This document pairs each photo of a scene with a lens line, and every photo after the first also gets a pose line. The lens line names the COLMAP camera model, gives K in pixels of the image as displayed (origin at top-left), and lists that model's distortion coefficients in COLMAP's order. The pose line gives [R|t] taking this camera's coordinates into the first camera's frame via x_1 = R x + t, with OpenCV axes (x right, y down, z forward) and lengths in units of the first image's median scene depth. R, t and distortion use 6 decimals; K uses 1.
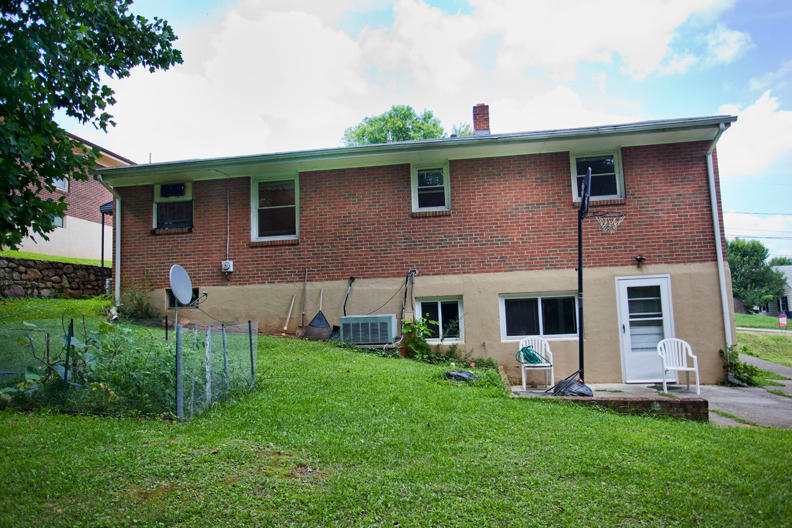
lens RADIAL K [[580.0, 0, 395.2], [0, 580.0, 263.0], [0, 0, 1]] dist [-0.030879, -0.002820]
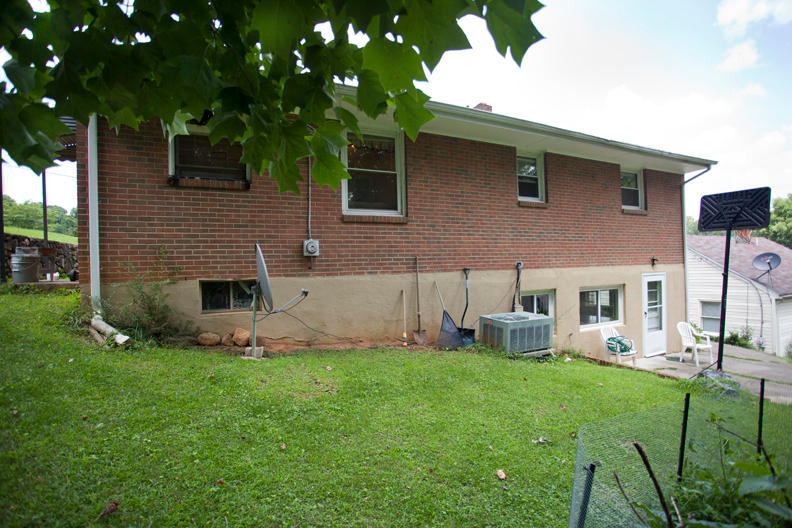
lens RADIAL K [[384.3, 0, 395.5], [0, 384.3, 266.4], [0, 0, 1]] dist [-0.063942, 0.024101]
pose [[0.815698, 0.014756, 0.578289, -0.480928], [-0.063449, 0.995925, 0.064084, -0.007969], [-0.574987, -0.088965, 0.813311, 0.595360]]
